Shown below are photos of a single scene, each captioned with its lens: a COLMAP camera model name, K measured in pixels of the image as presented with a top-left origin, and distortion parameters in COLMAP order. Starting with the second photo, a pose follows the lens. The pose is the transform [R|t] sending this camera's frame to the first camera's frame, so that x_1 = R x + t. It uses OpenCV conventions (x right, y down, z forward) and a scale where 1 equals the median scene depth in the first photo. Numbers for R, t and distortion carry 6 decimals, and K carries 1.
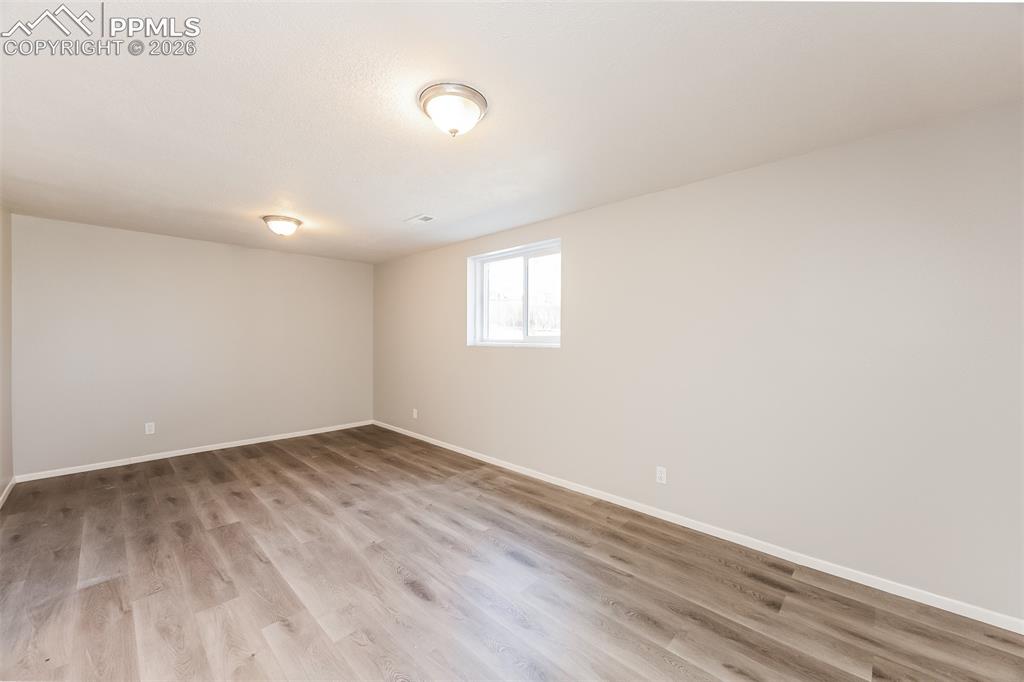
lens RADIAL K [[396.3, 0, 512.4], [0, 396.3, 339.4], [0, 0, 1]] dist [-0.001753, -0.000081]
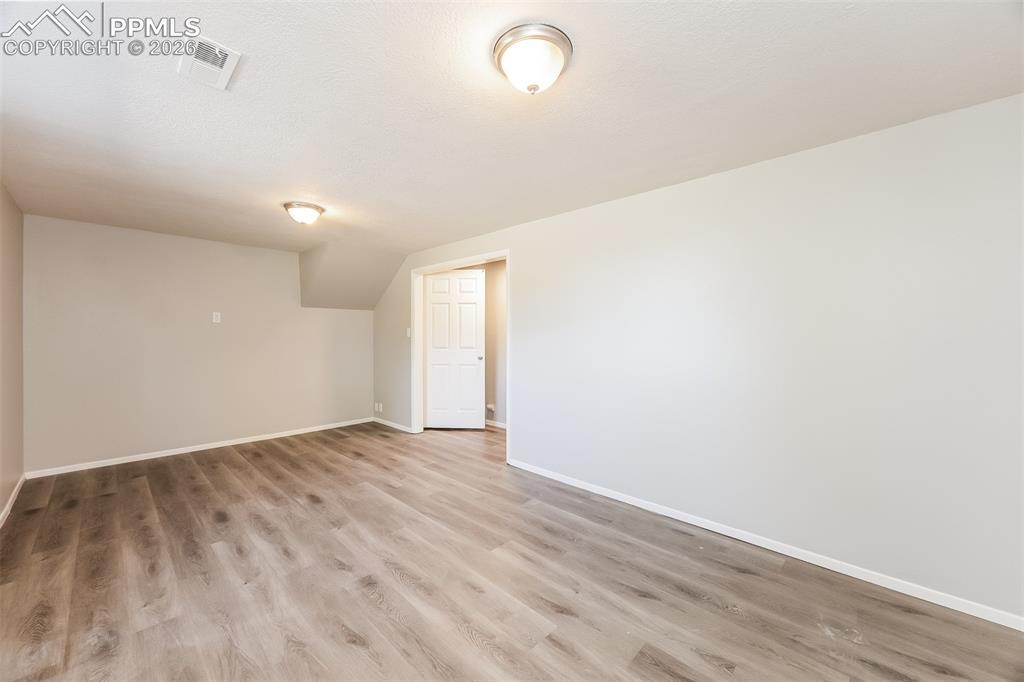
lens RADIAL K [[396.3, 0, 511.7], [0, 396.3, 338.7], [0, 0, 1]] dist [-0.001753, -0.000081]
pose [[-0.999989, -0.004607, -0.000022, -0.776159], [-0.004607, 0.999888, 0.014242, -0.017896], [-0.000044, 0.014242, -0.999899, 1.965117]]
